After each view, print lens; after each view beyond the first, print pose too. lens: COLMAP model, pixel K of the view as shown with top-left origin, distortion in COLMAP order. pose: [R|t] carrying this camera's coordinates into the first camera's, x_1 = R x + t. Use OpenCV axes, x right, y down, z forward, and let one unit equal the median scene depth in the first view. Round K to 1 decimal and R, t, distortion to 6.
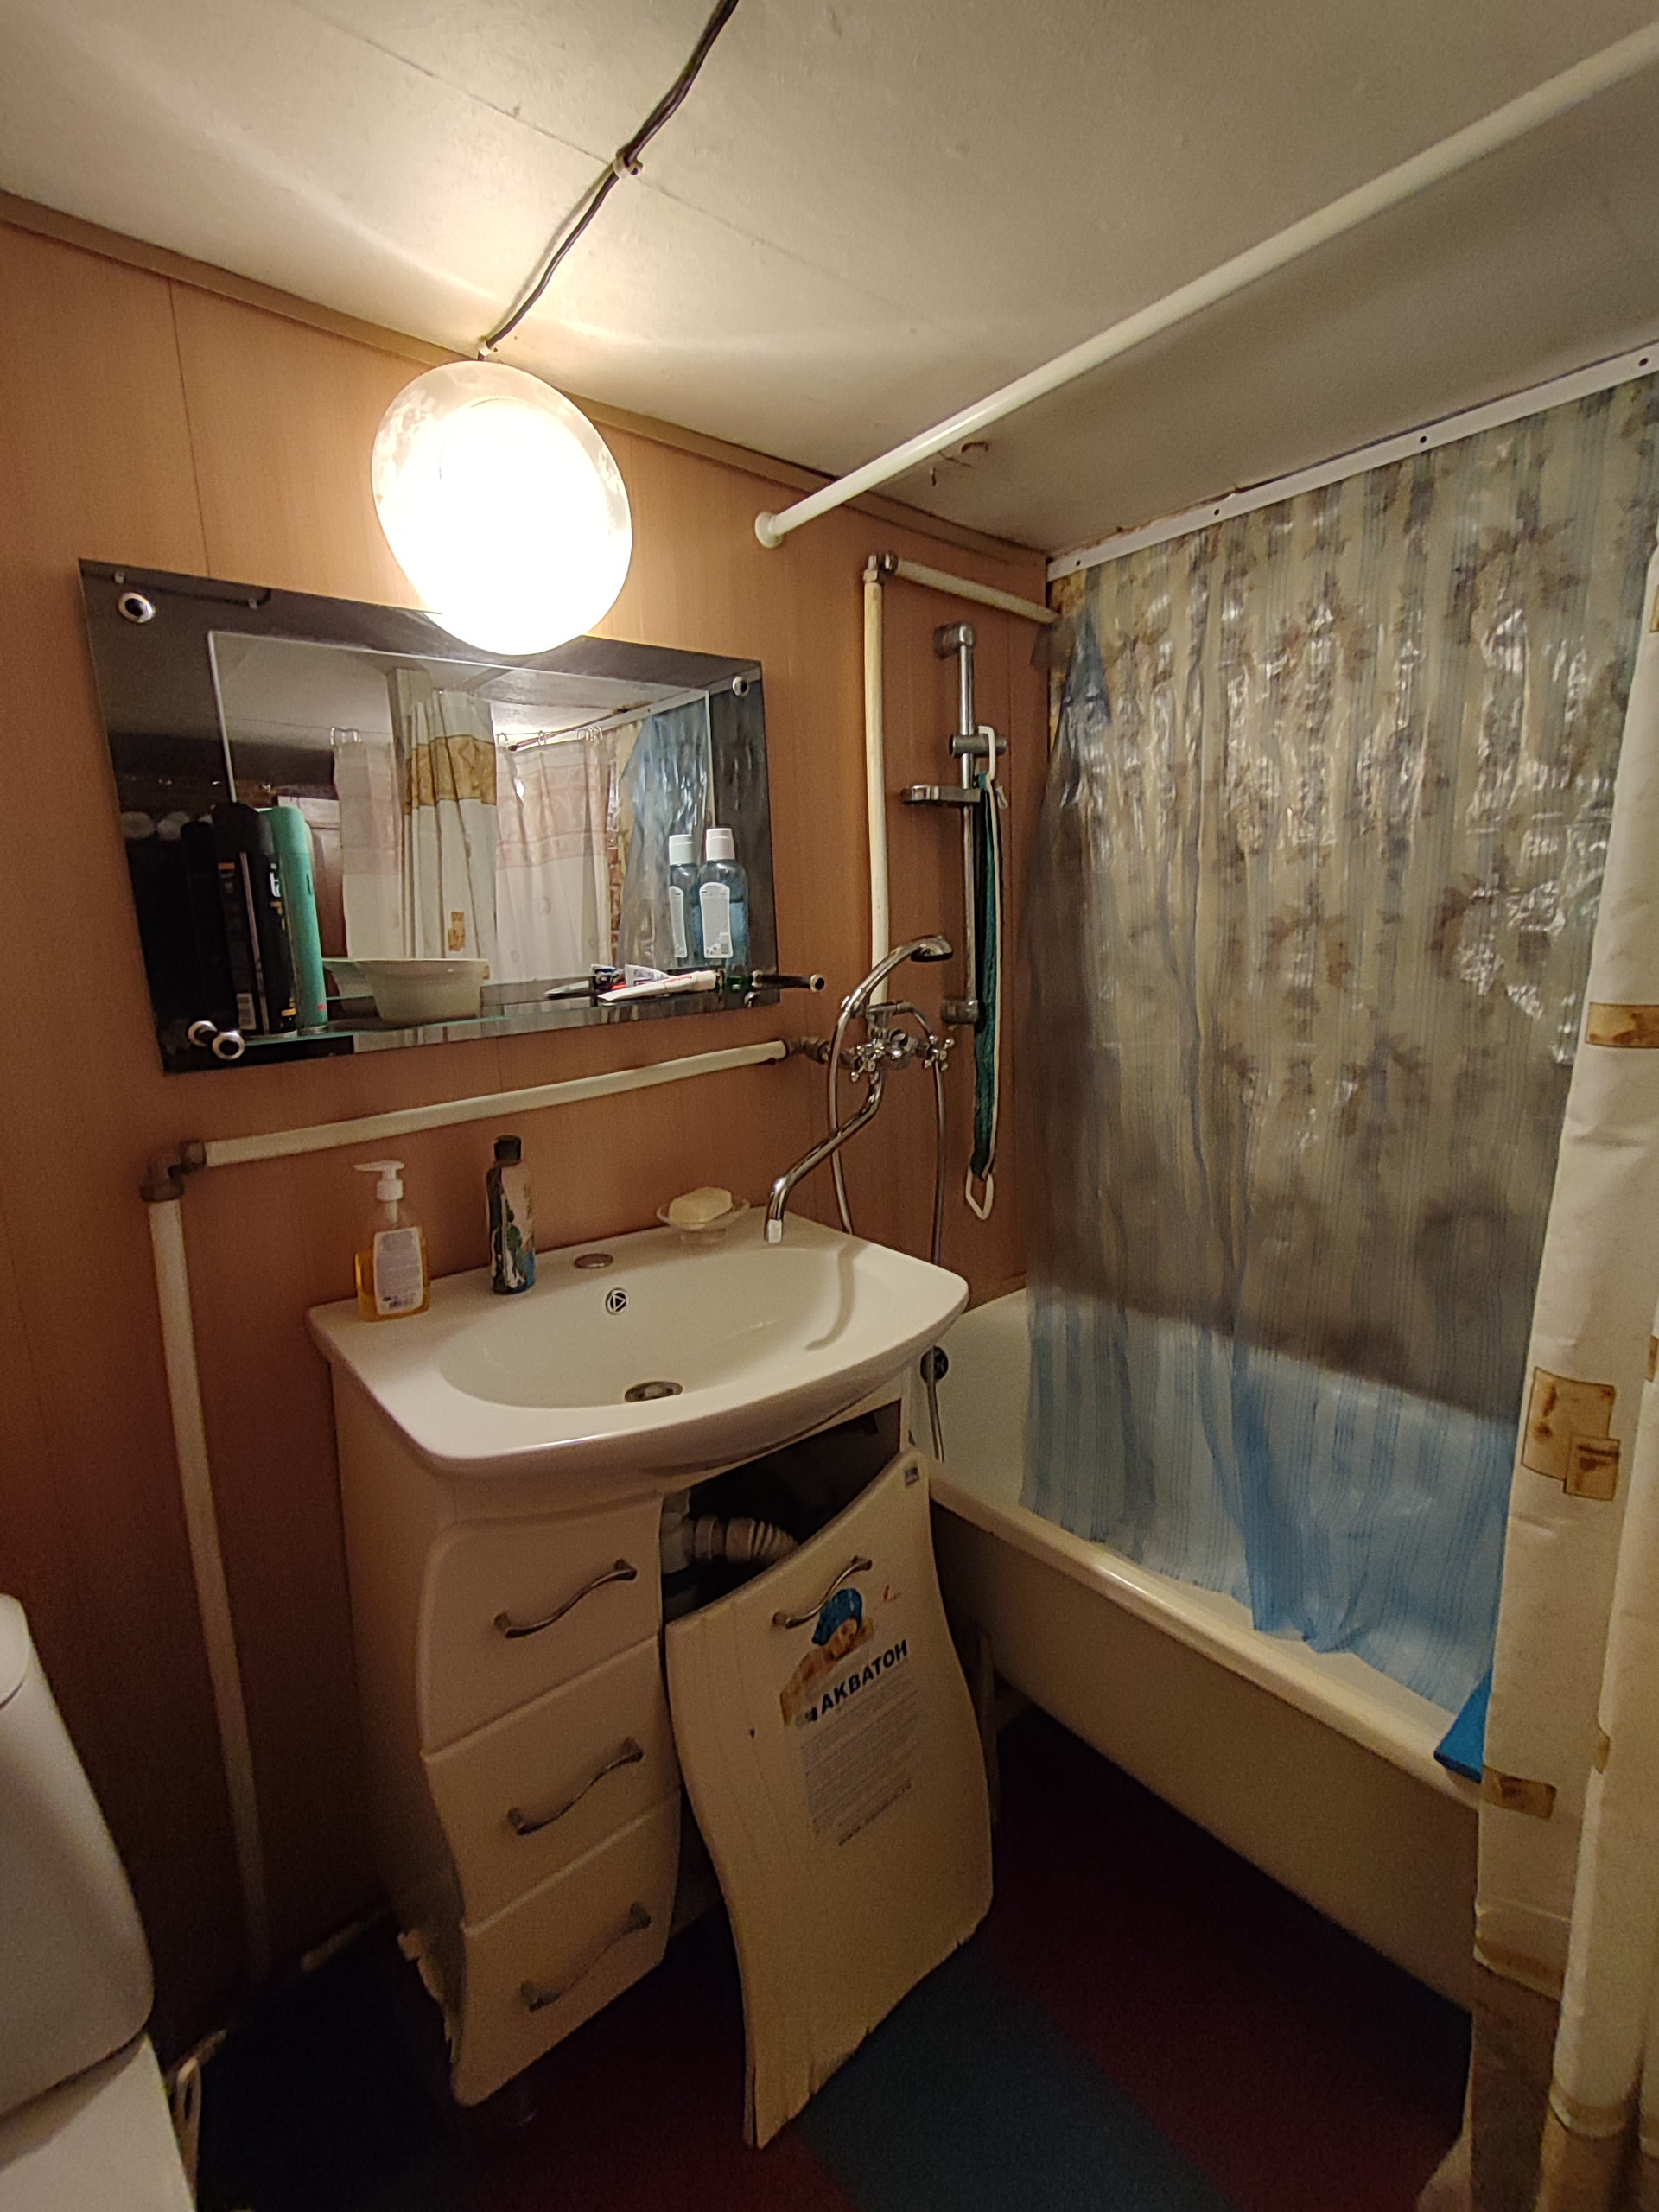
lens RADIAL K [[1023.7, 0, 832.8], [0, 1023.7, 1091.7], [0, 0, 1]] dist [-0.021906, 0.015083]
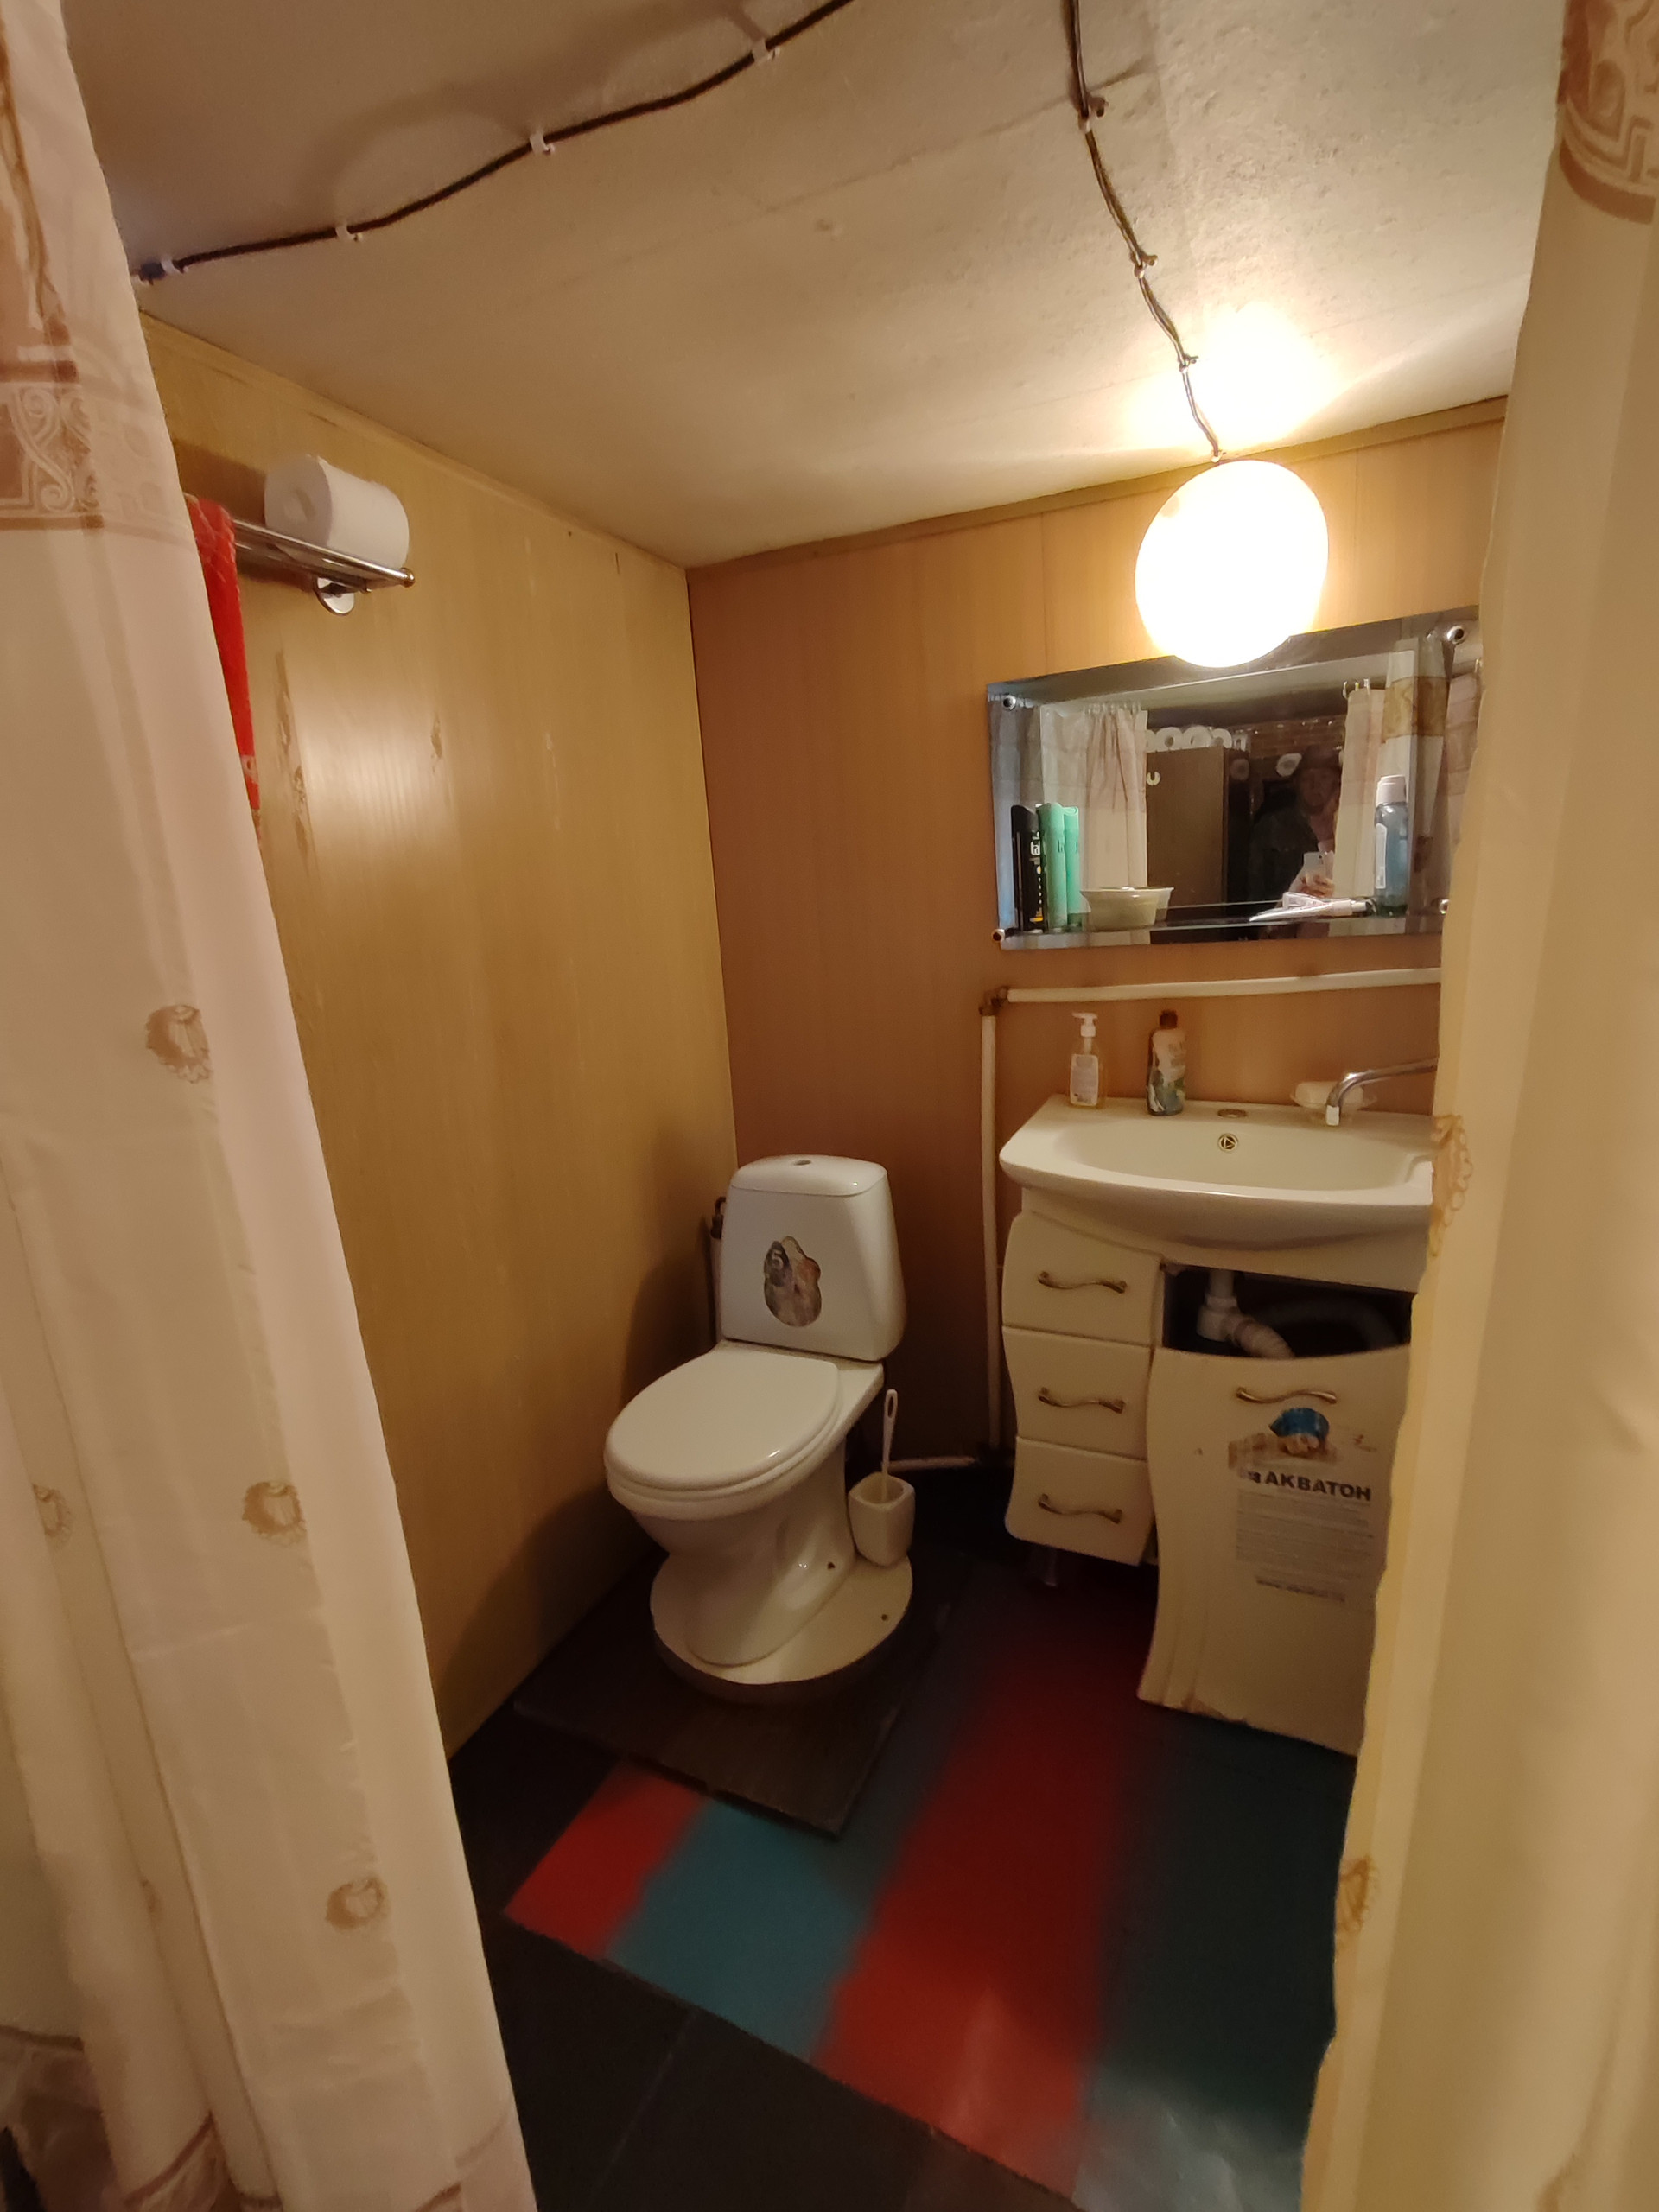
lens RADIAL K [[1023.7, 0, 832.8], [0, 1023.7, 1091.7], [0, 0, 1]] dist [-0.021906, 0.015083]
pose [[0.392654, 0.183458, -0.901203, 0.856979], [-0.104251, 0.982465, 0.154579, -0.018624], [0.913759, 0.033255, 0.404894, -0.040336]]
